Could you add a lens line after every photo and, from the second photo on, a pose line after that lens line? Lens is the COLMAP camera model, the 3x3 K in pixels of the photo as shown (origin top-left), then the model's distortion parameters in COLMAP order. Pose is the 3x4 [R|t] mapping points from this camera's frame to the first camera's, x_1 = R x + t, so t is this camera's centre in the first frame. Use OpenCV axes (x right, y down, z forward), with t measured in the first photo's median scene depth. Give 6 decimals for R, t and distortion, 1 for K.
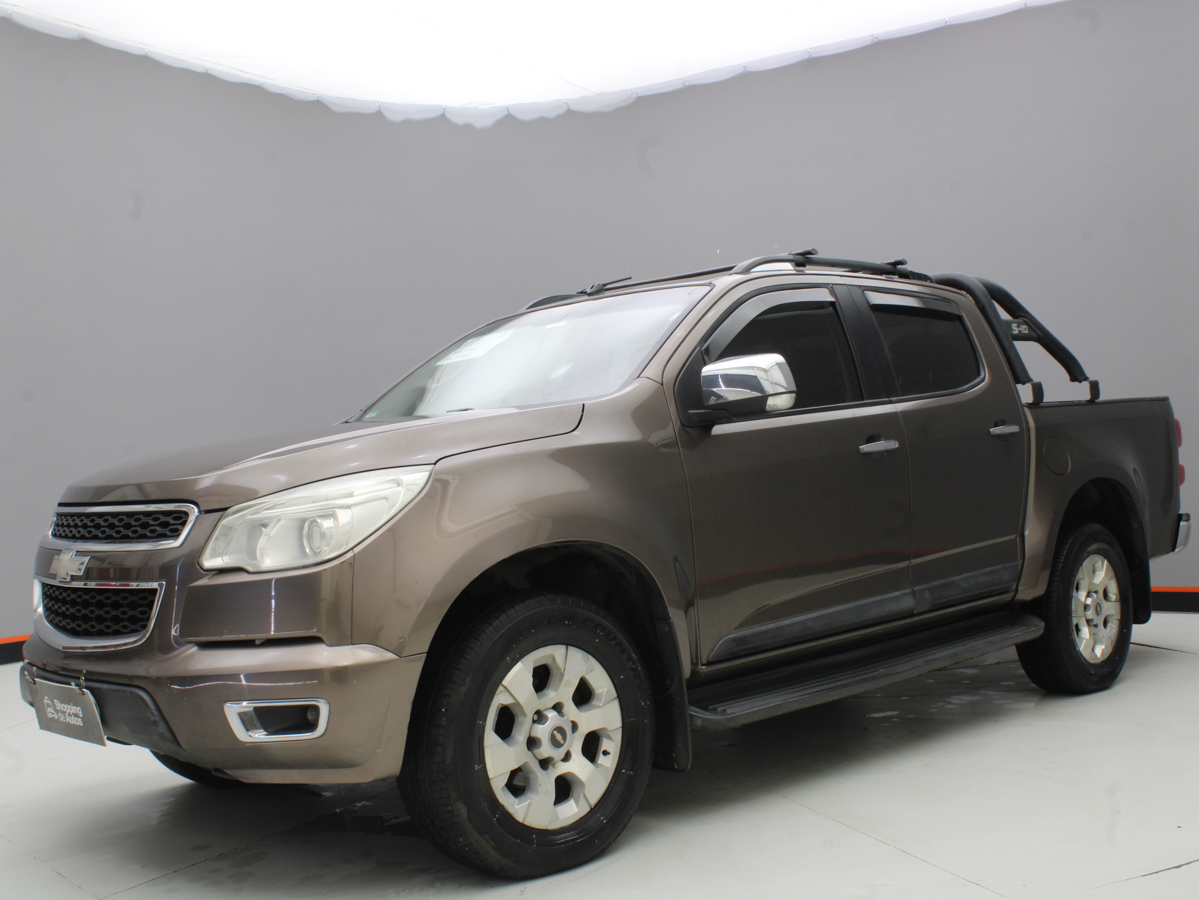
lens RADIAL K [[1313.6, 0, 599.5], [0, 1313.6, 450.0], [0, 0, 1]] dist [-0.159021, 0.153379]
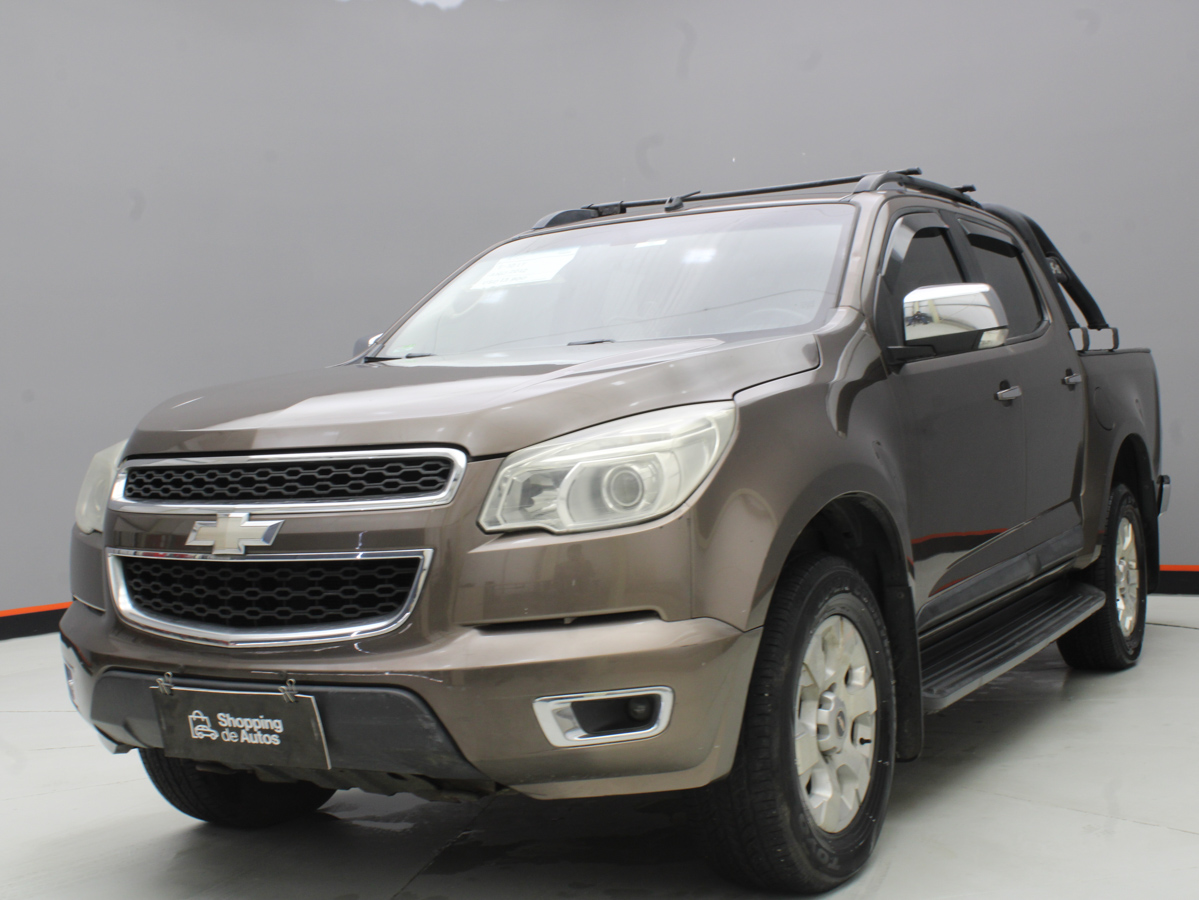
lens RADIAL K [[1570.8, 0, 599.5], [0, 1570.8, 450.0], [0, 0, 1]] dist [-0.098146, 0.026131]
pose [[0.960903, 0.000236, 0.276886, -0.451611], [-0.005933, 0.999788, 0.019739, 0.021594], [-0.276822, -0.020611, 0.960700, 0.064717]]
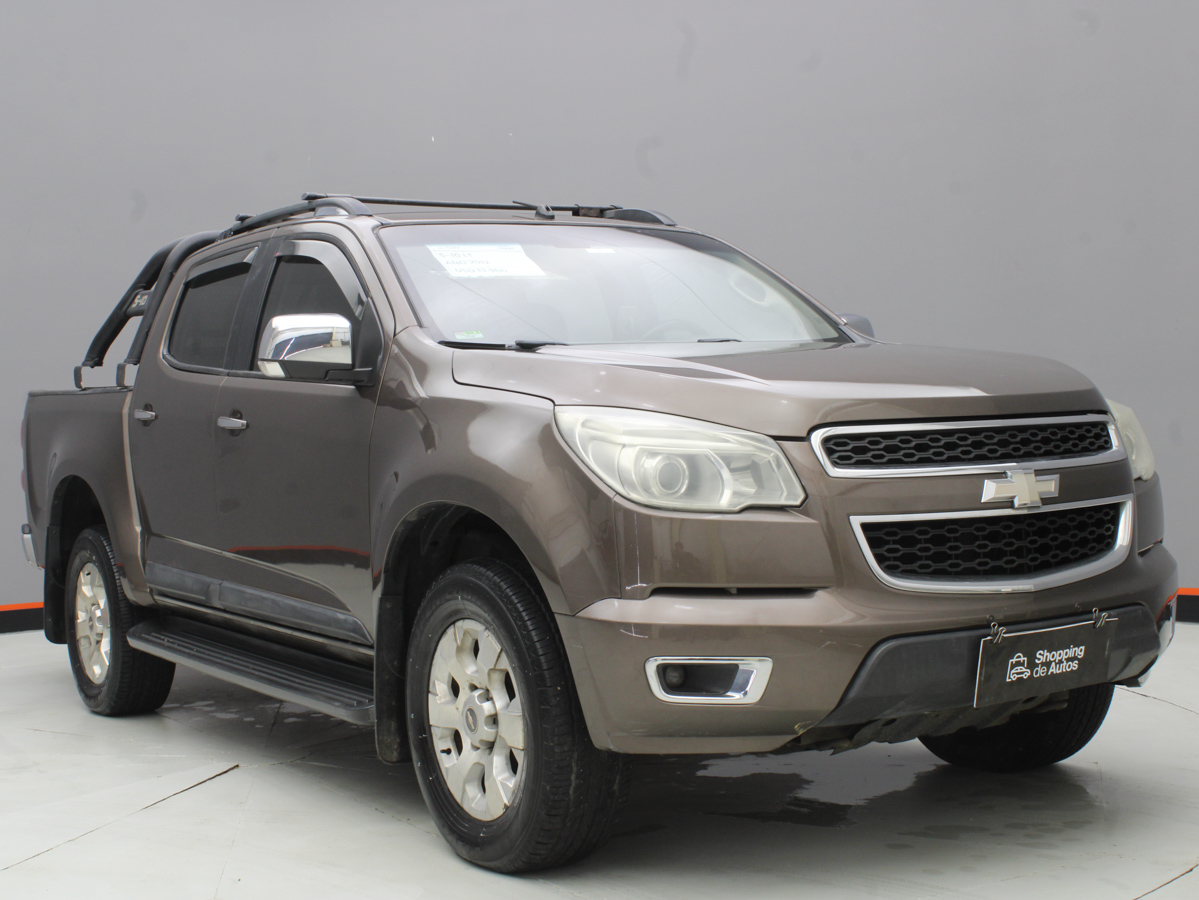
lens RADIAL K [[1697.0, 0, 599.5], [0, 1697.0, 450.0], [0, 0, 1]] dist [-0.031076, -0.035636]
pose [[0.208000, 0.023336, 0.977850, -1.506357], [0.011741, 0.999584, -0.026352, 0.088967], [-0.978058, 0.016963, 0.207639, 1.017832]]
